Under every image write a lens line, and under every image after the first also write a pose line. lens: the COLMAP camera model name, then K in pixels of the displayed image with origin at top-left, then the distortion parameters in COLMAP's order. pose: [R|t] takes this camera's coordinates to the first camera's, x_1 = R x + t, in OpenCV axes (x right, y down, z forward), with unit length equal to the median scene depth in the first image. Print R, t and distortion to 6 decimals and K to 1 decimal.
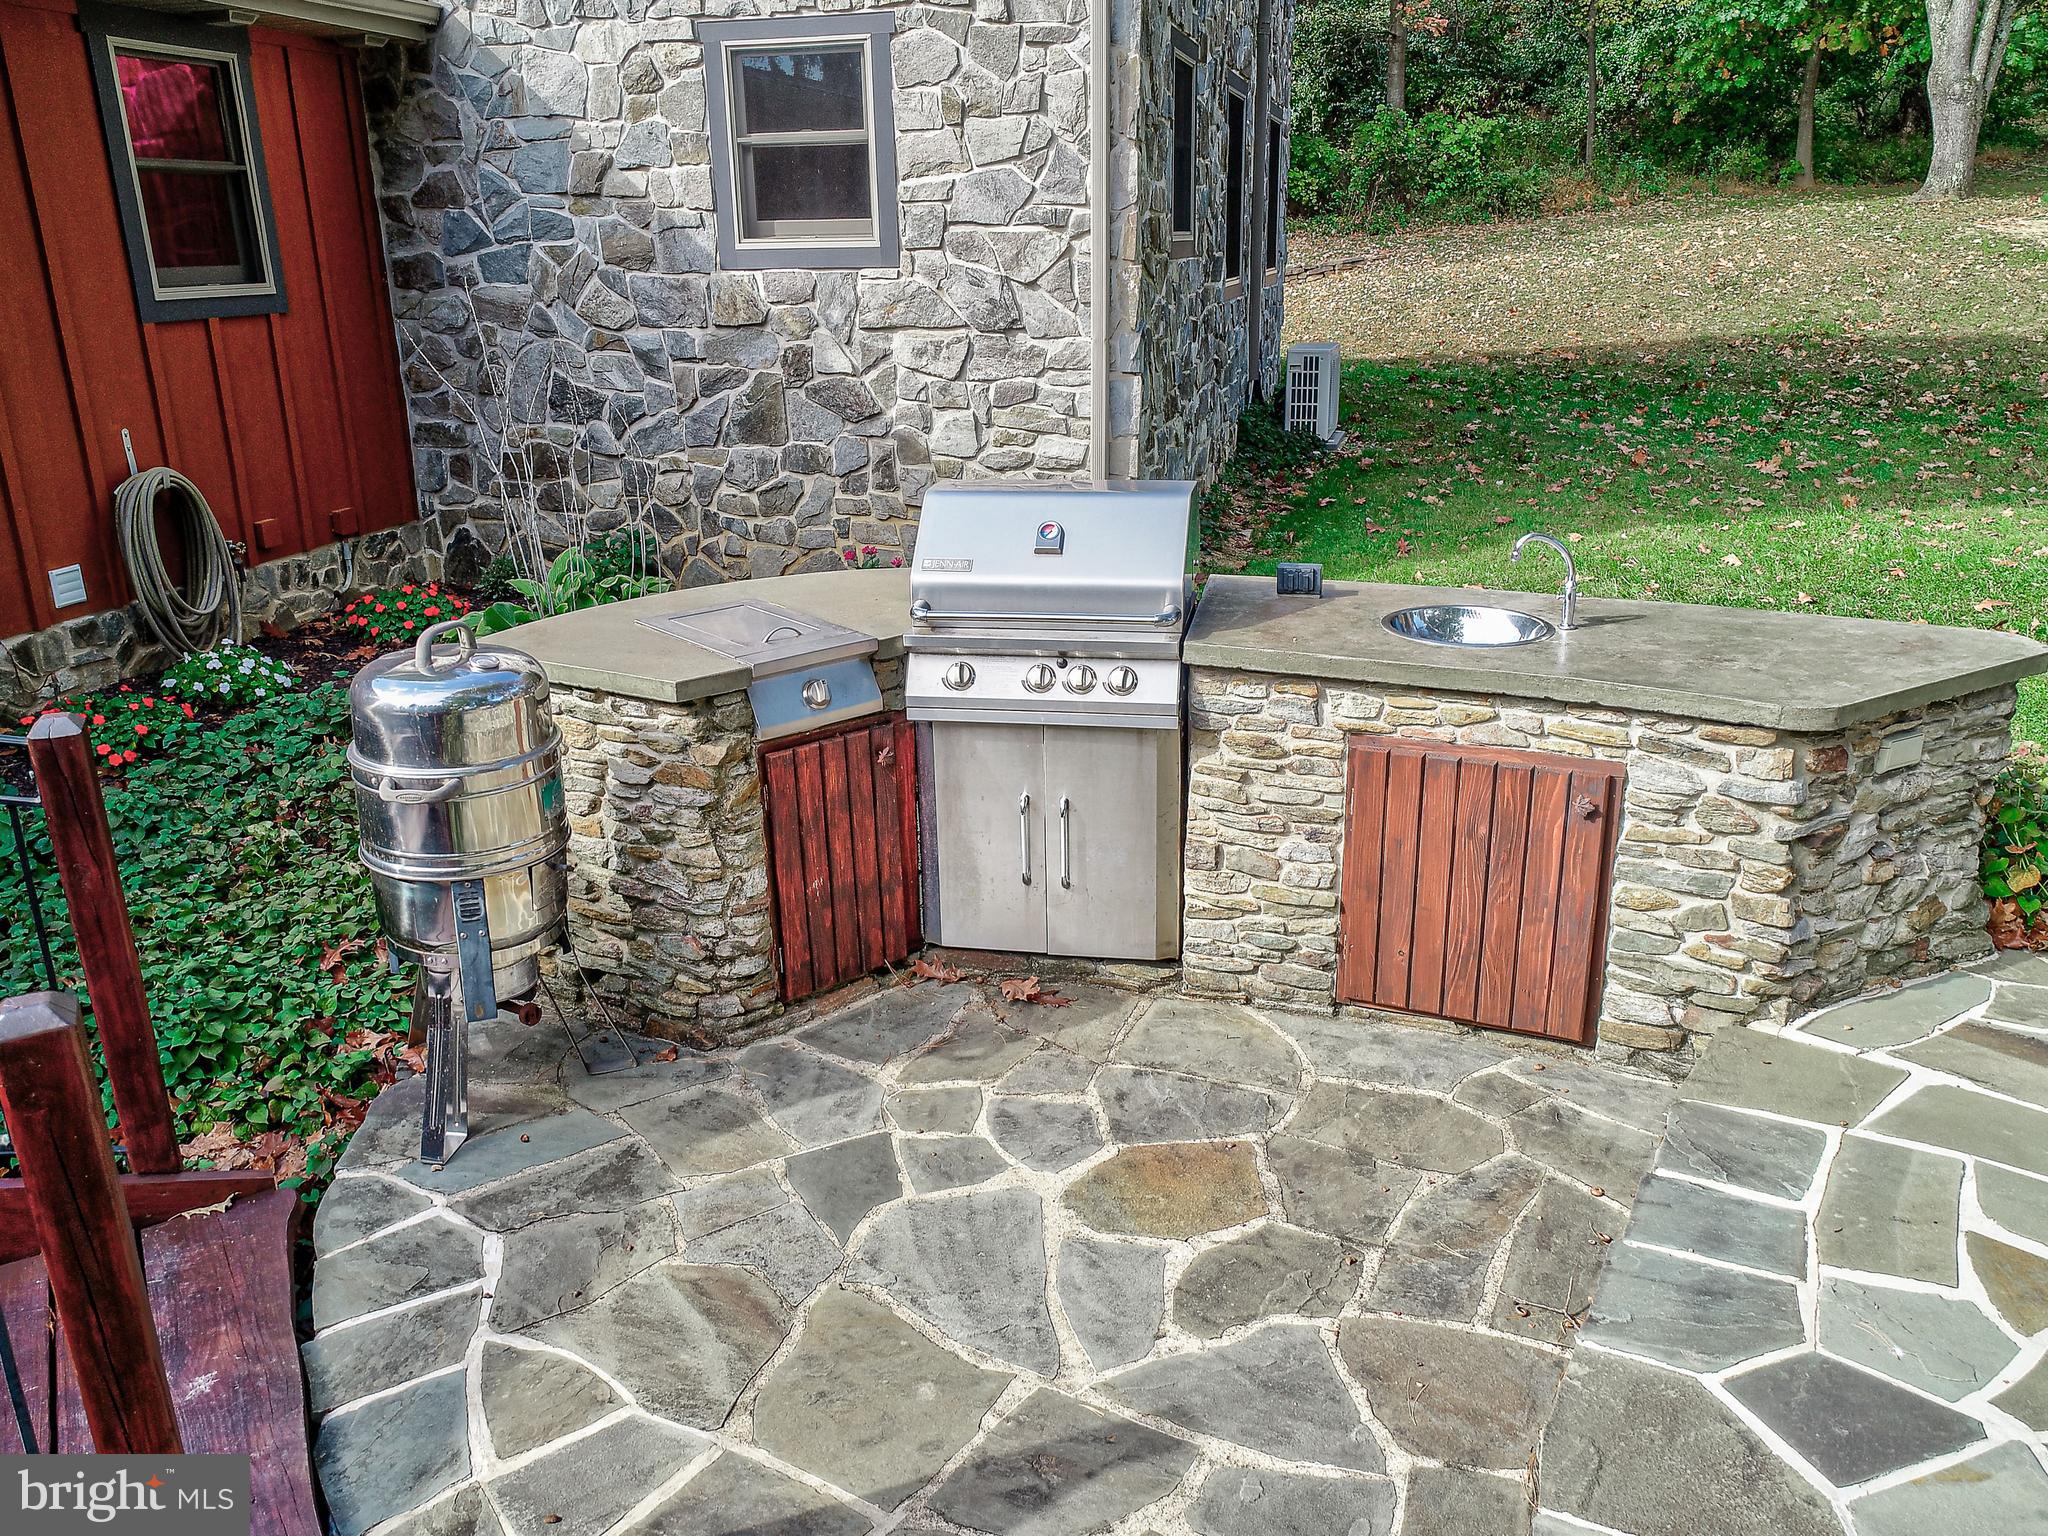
lens RADIAL K [[1570.0, 0, 964.3], [0, 1570.0, 809.7], [0, 0, 1]] dist [-0.002459, -0.002759]
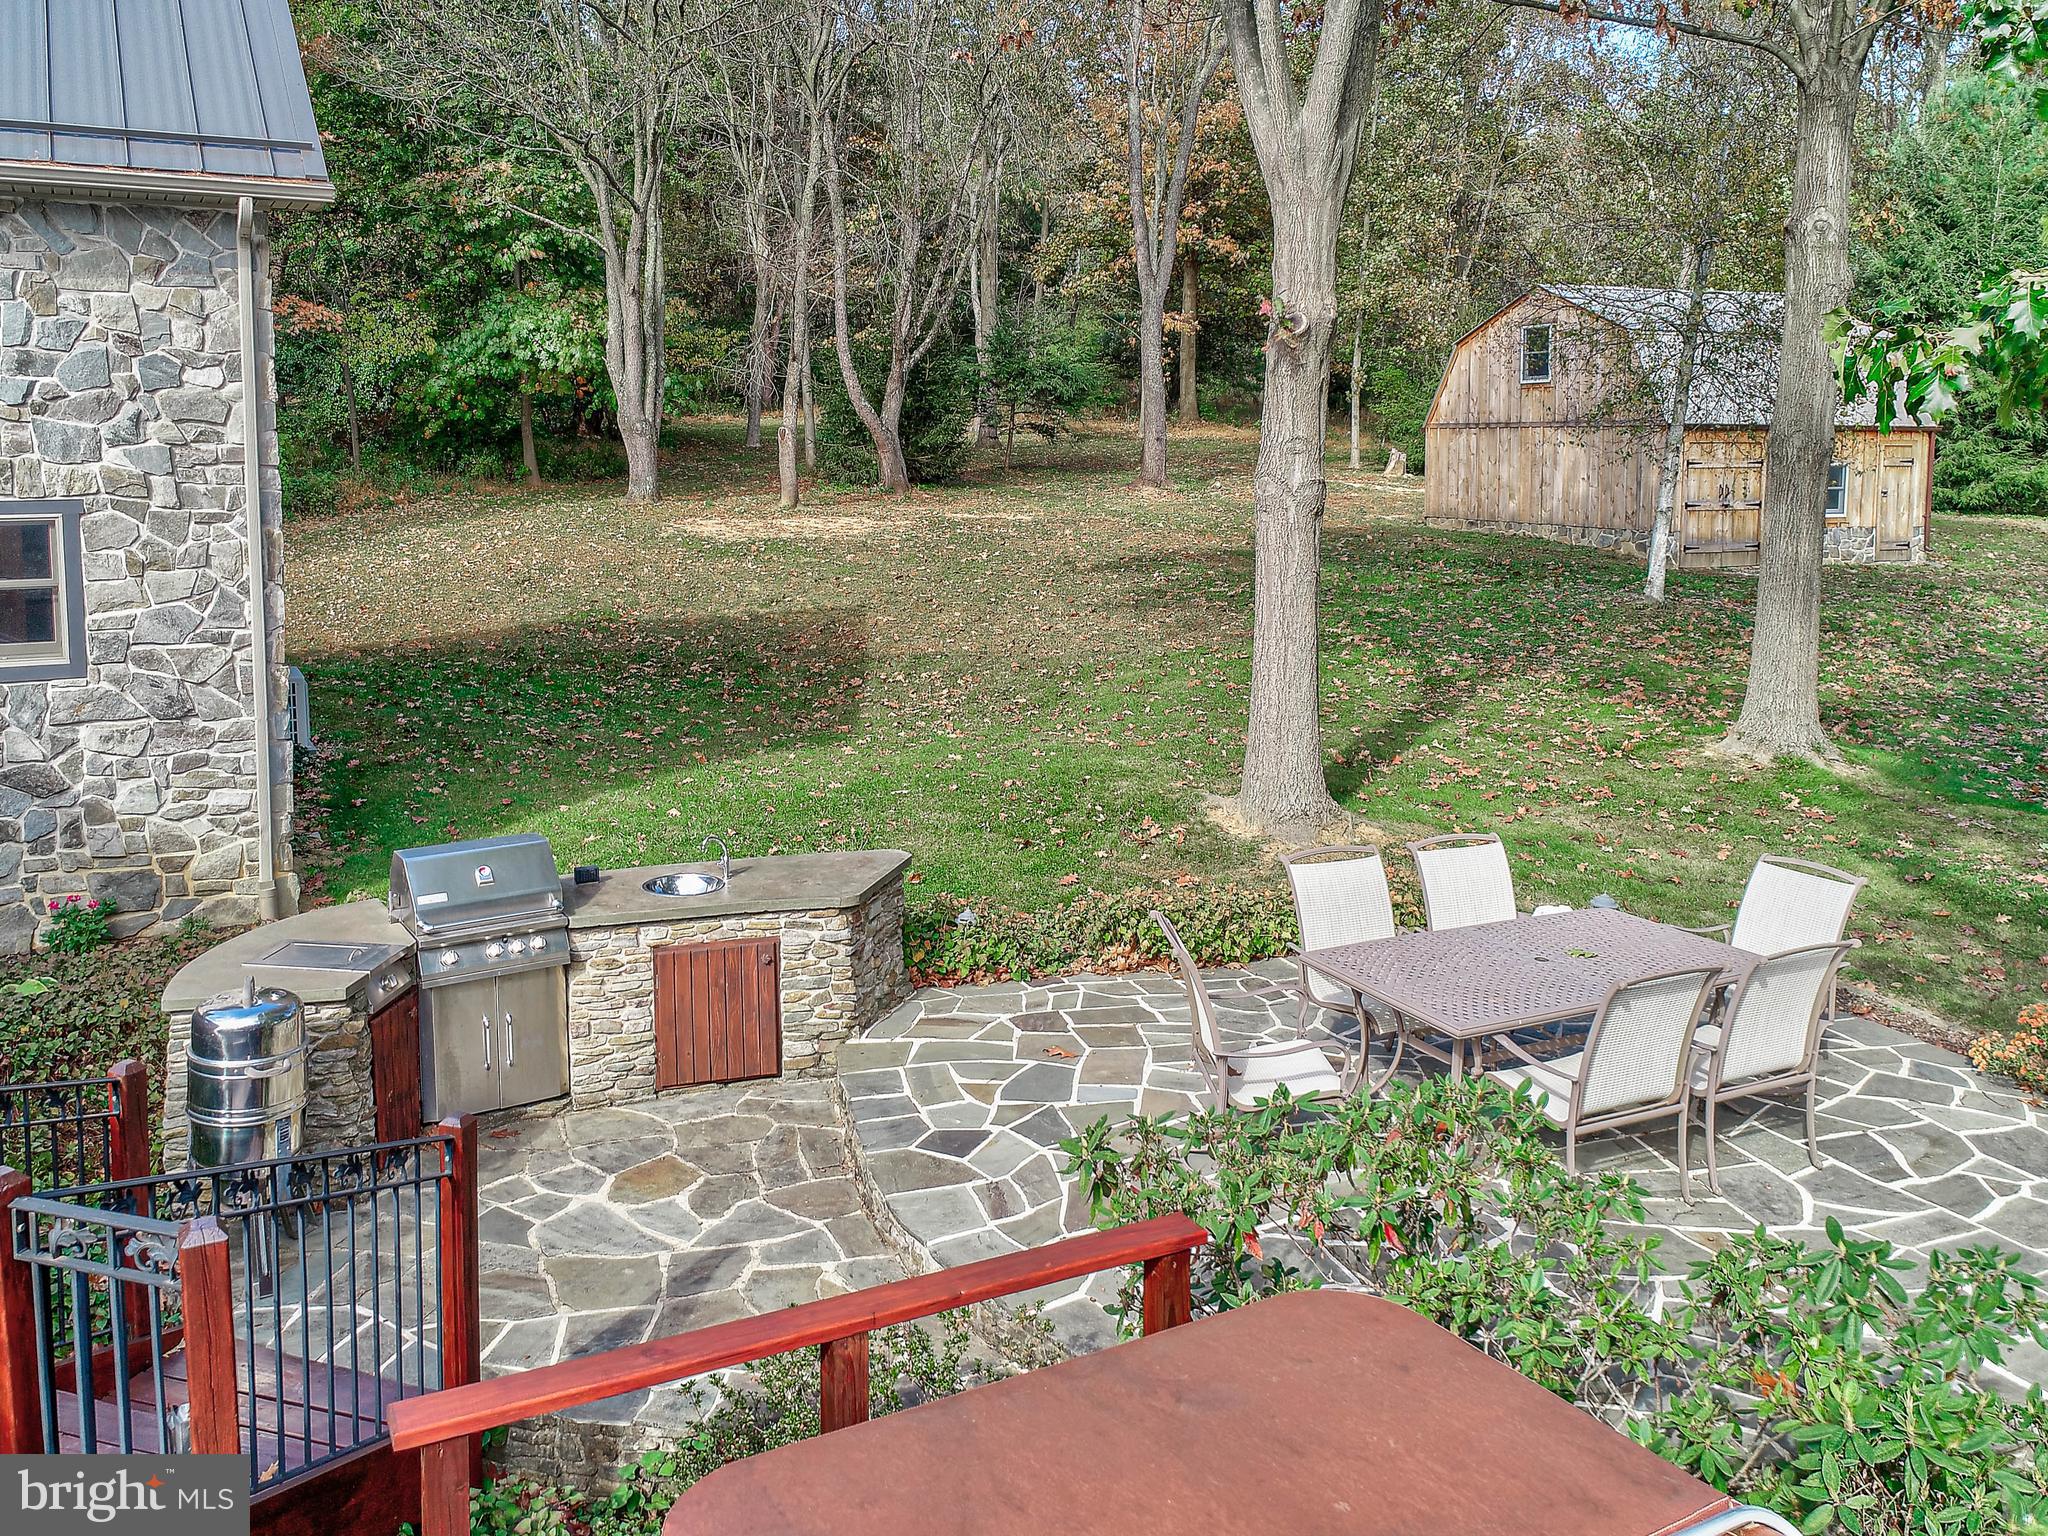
lens RADIAL K [[1570.0, 0, 1024.5], [0, 1570.0, 767.1], [0, 0, 1]] dist [-0.002459, -0.002759]
pose [[0.700195, -0.108661, 0.705634, -0.440023], [0.225429, 0.971438, -0.074099, -0.009533], [-0.677428, 0.210954, 0.704691, -0.421508]]
